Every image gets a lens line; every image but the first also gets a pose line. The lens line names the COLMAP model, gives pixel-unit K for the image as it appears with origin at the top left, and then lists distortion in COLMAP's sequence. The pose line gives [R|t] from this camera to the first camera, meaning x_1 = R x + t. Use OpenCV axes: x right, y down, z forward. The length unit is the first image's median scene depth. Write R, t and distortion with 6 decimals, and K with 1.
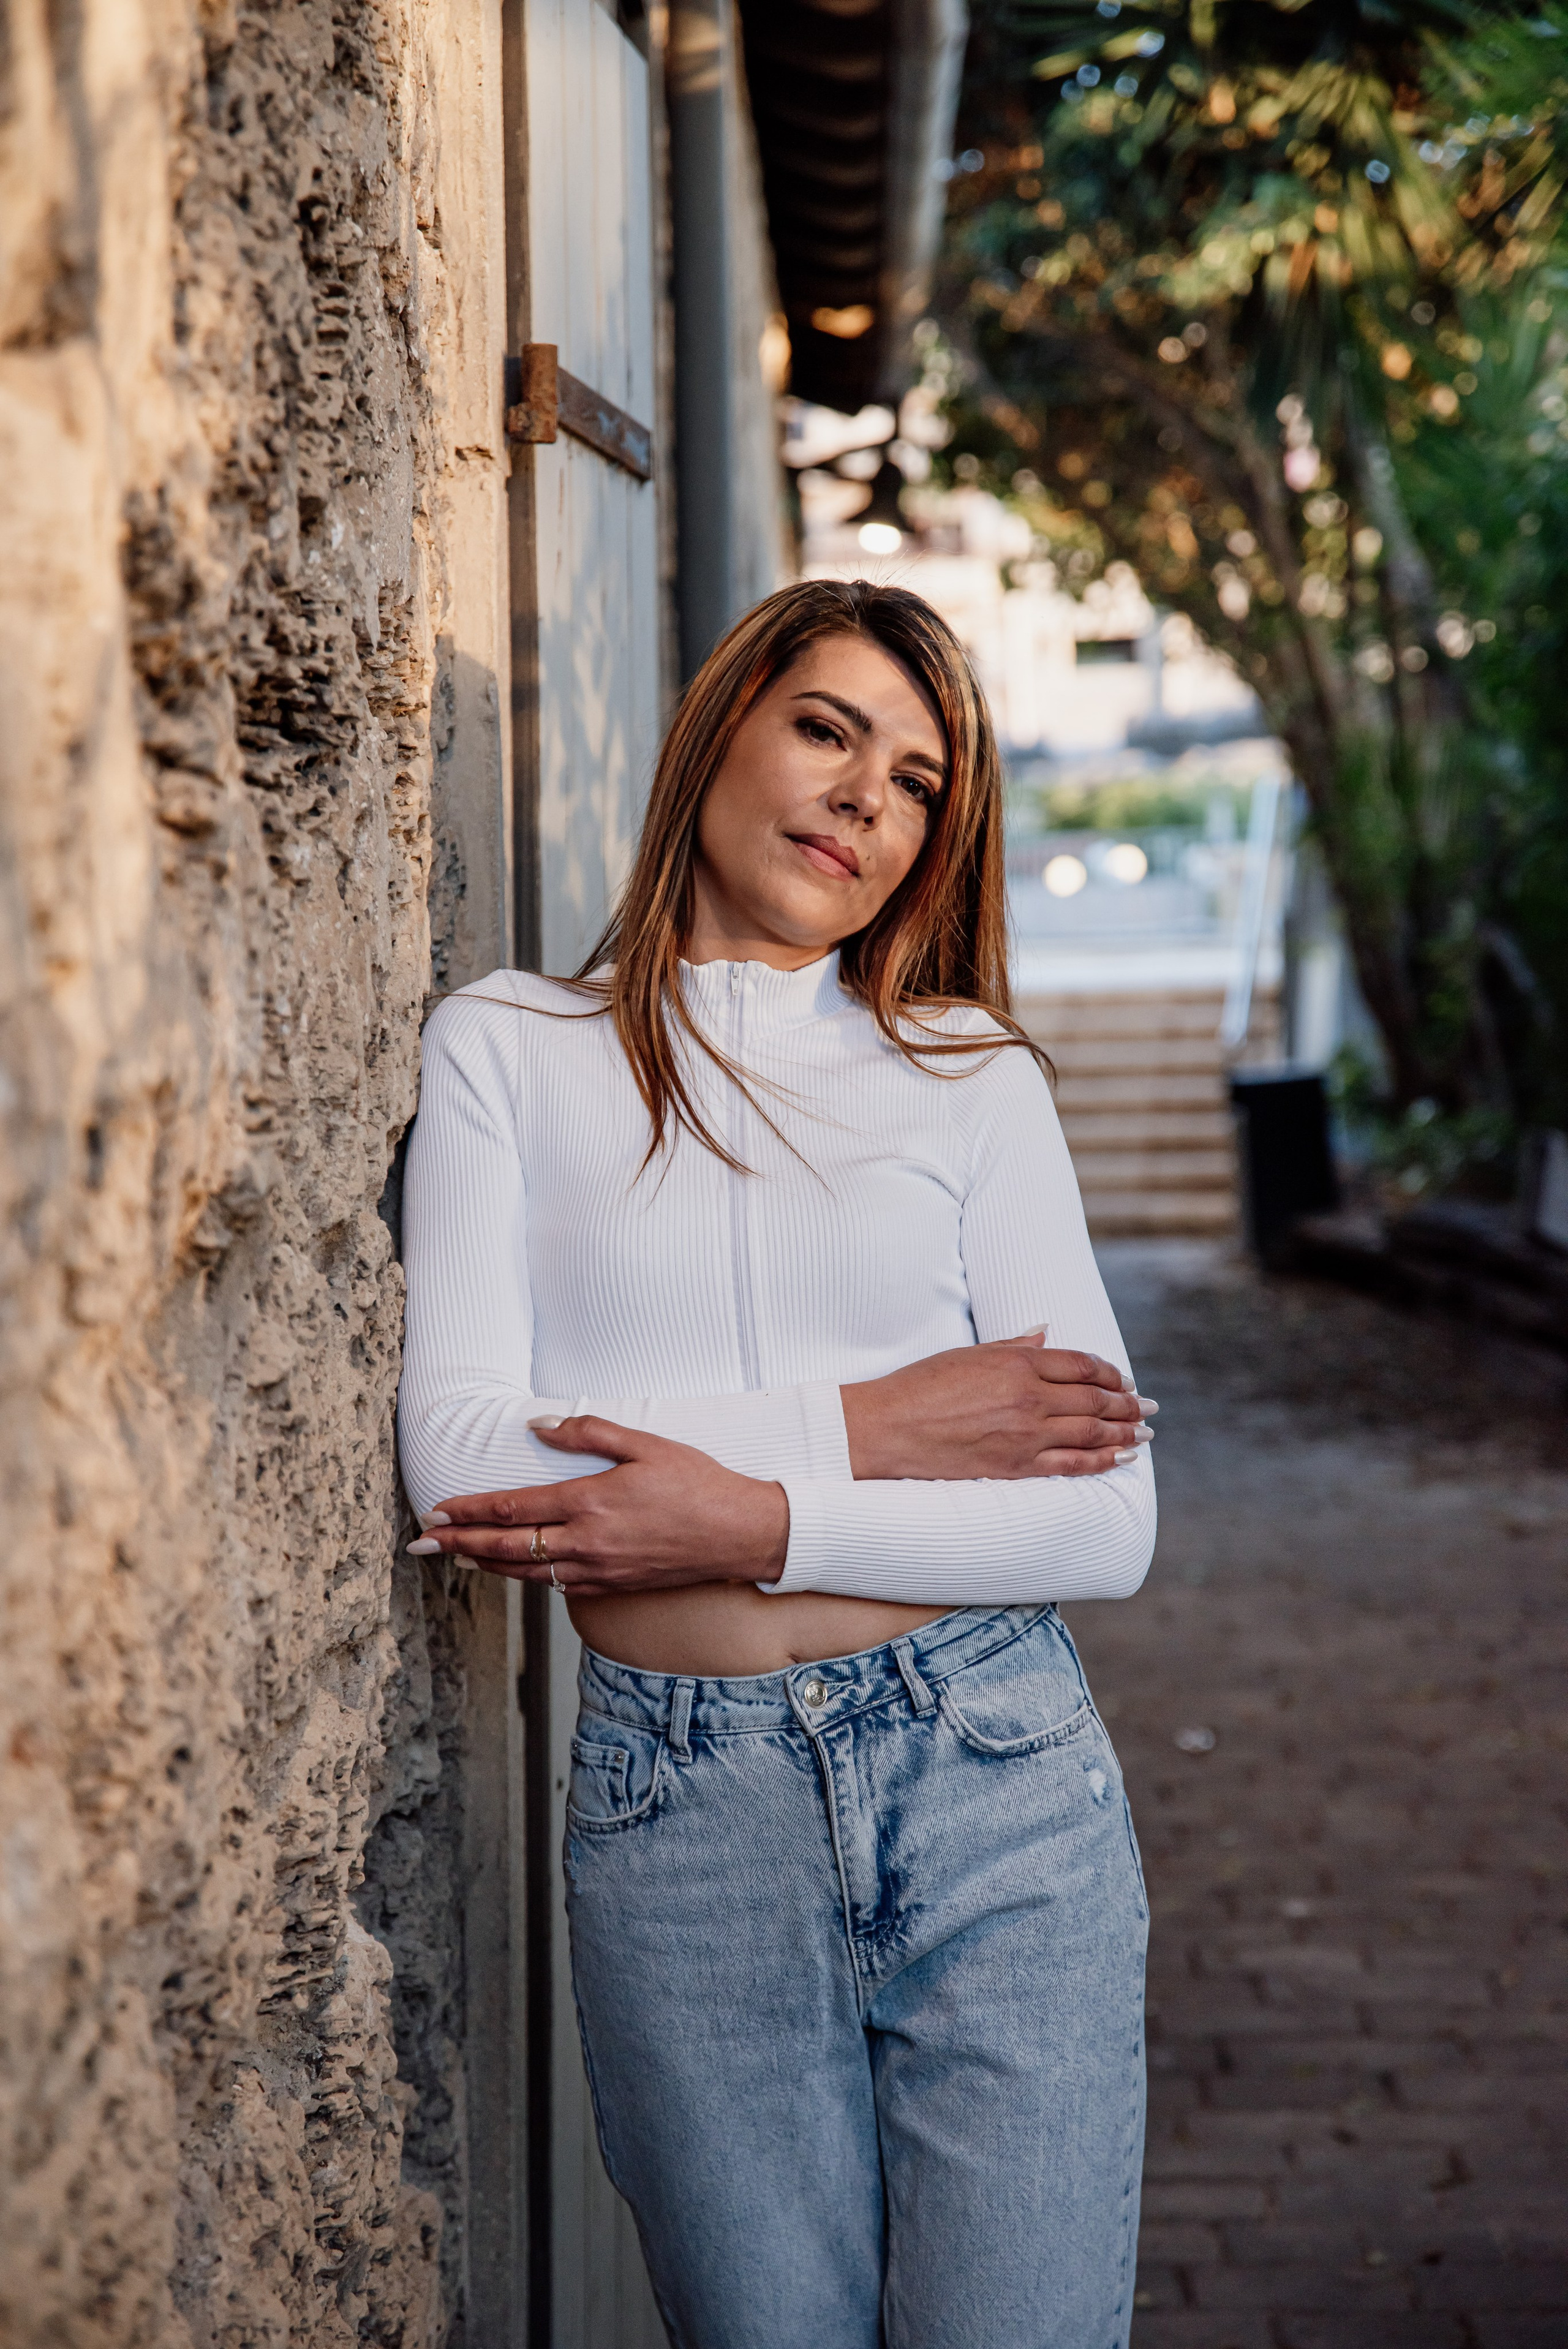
lens RADIAL K [[4515.3, 0, 784.0], [0, 4515.3, 1174.5], [0, 0, 1]] dist [0.336104, -0.035168]
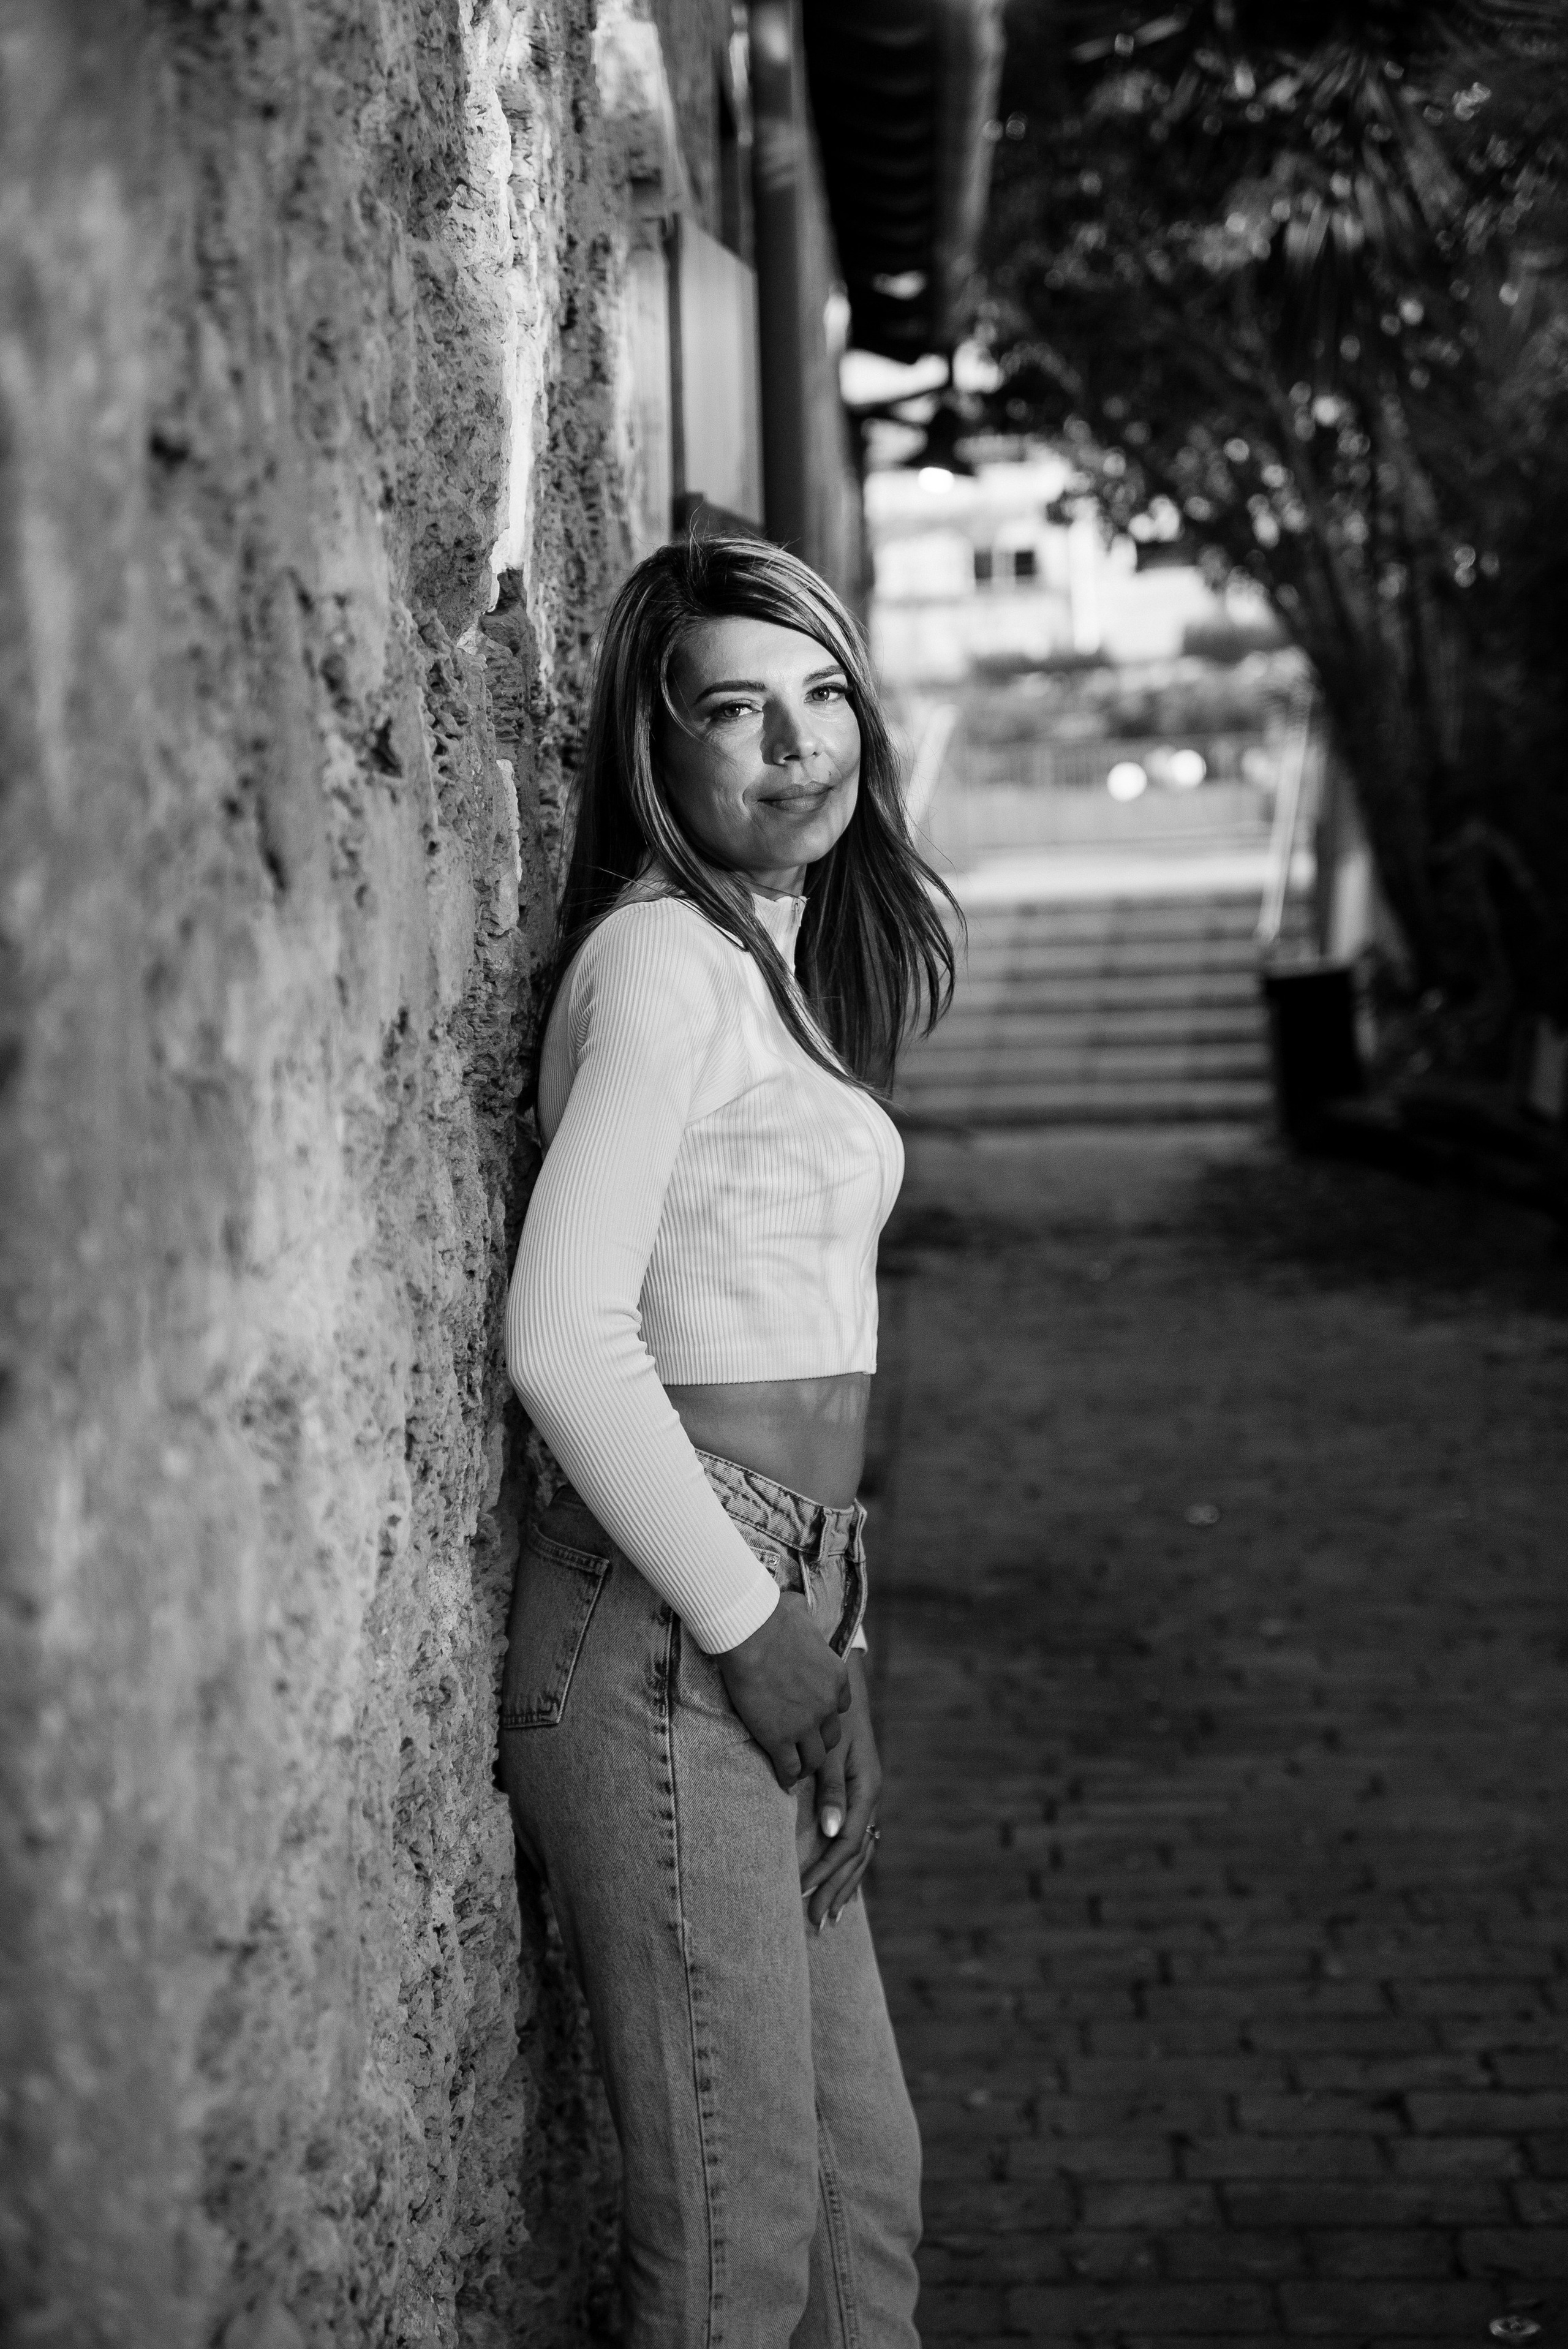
lens RADIAL K [[4515.3, 0, 784.0], [0, 4515.3, 1174.5], [0, 0, 1]] dist [0.336104, -0.035168]
pose [[0.999777, -0.013897, -0.015880, -0.000352], [0.014218, 0.999693, 0.020279, 0.003371], [0.015594, -0.020500, 0.999668, -0.101270]]
